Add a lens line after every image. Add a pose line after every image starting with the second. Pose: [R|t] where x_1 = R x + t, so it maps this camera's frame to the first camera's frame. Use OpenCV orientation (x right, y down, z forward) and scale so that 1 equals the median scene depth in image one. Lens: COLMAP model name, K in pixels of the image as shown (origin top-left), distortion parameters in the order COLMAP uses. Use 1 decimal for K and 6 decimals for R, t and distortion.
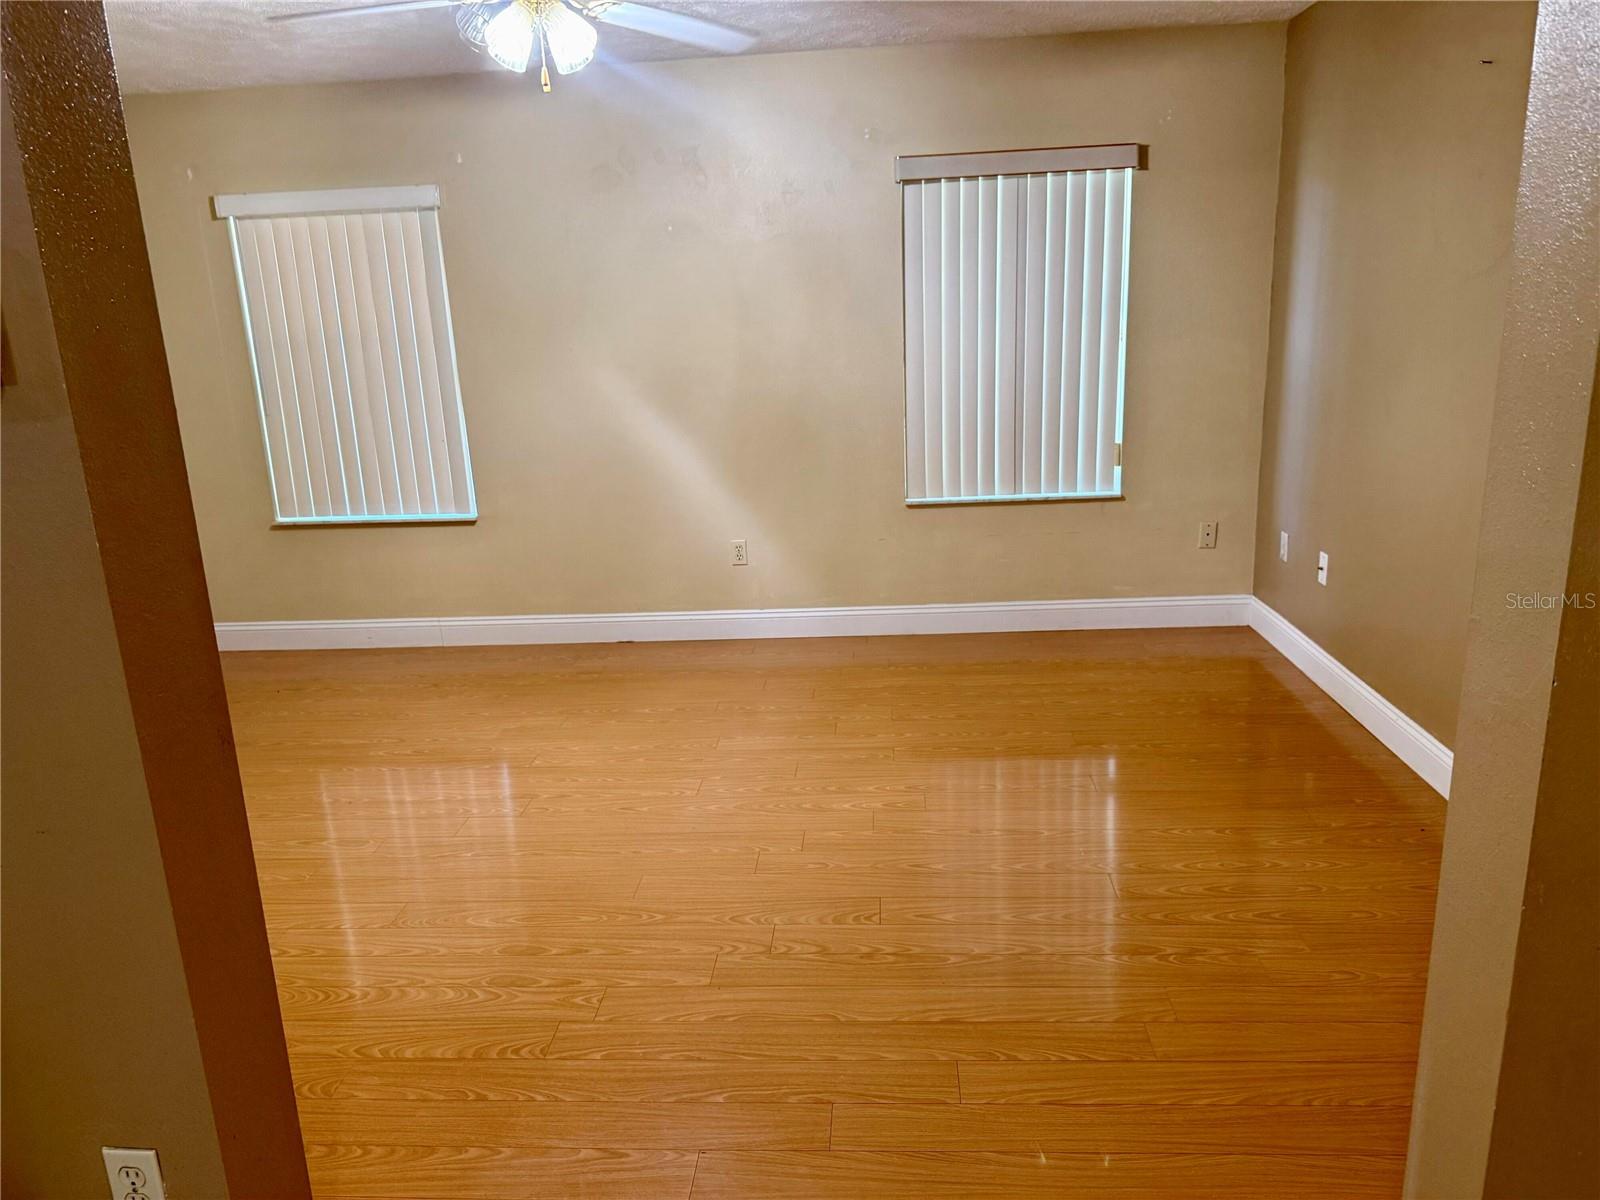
lens RADIAL K [[1134.2, 0, 804.7], [0, 1134.2, 600.3], [0, 0, 1]] dist [0.052036, -0.058566]
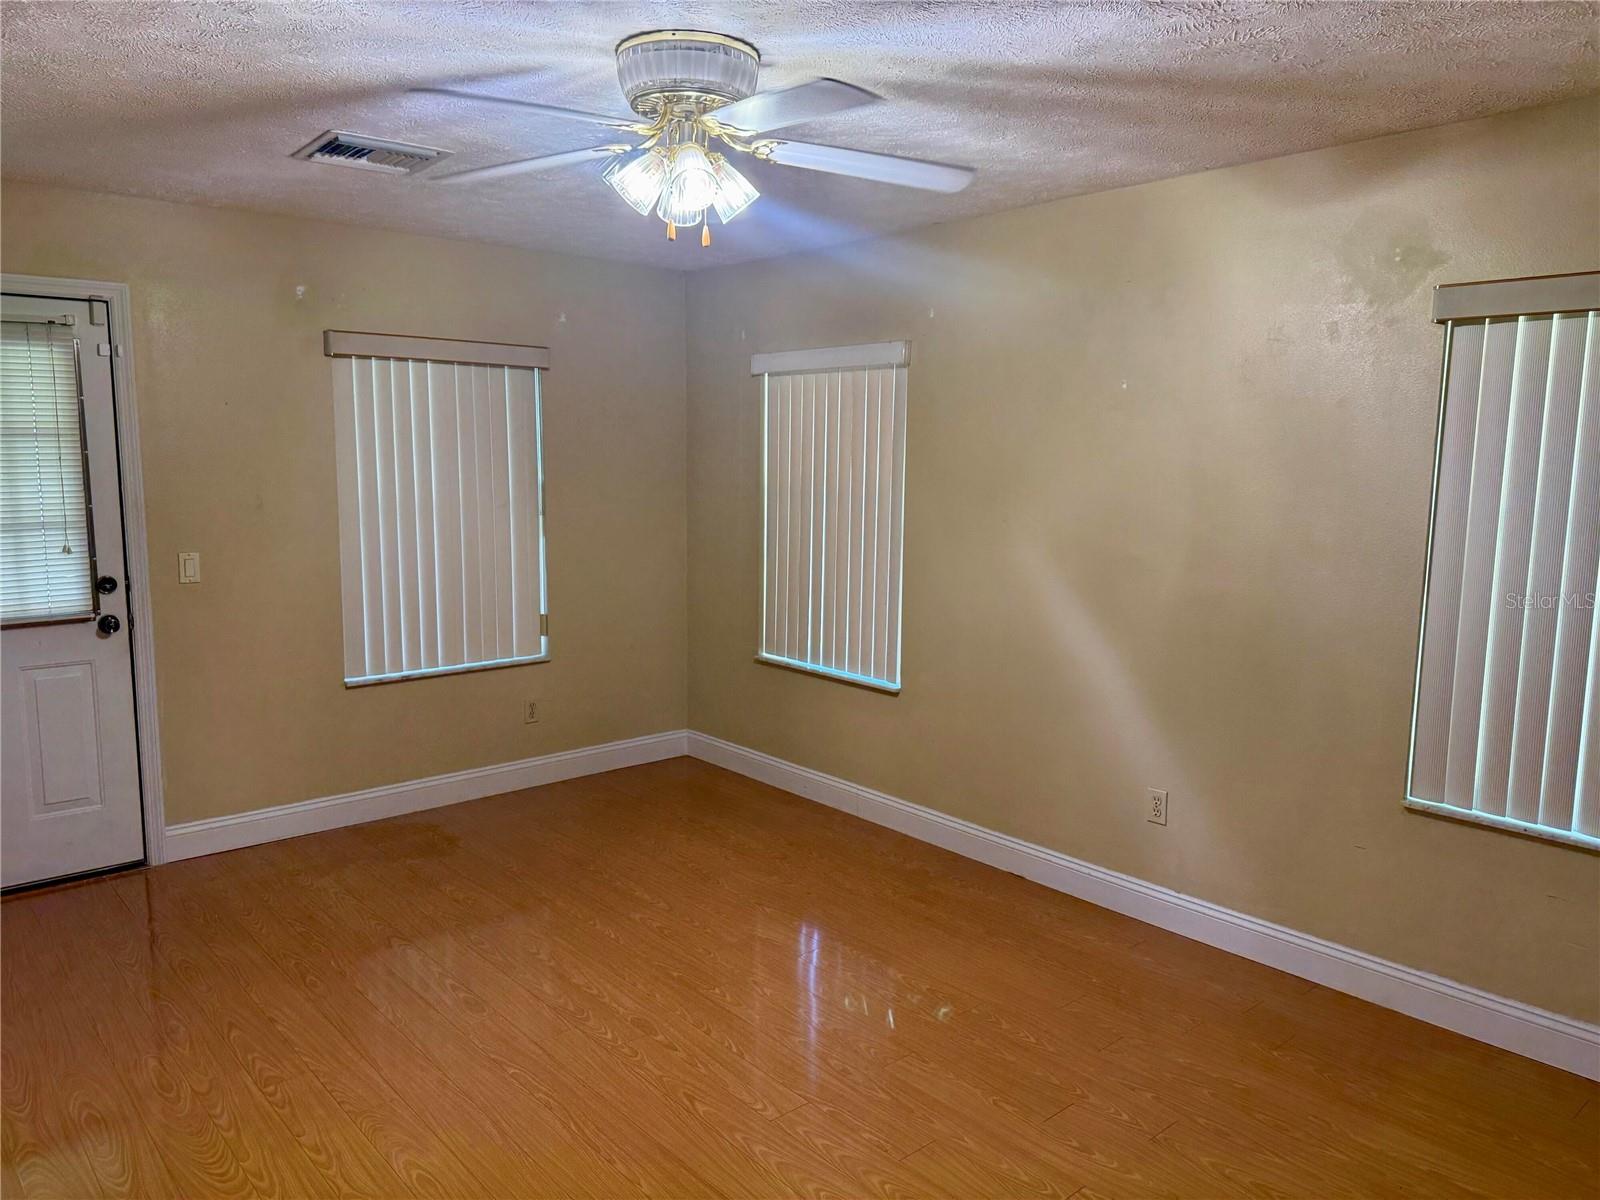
lens RADIAL K [[1134.2, 0, 794.0], [0, 1134.2, 599.5], [0, 0, 1]] dist [0.052036, -0.058566]
pose [[0.698502, 0.144233, -0.700923, 0.295066], [-0.216523, 0.976164, -0.014904, -0.117438], [0.682066, 0.162176, 0.713082, 0.293332]]
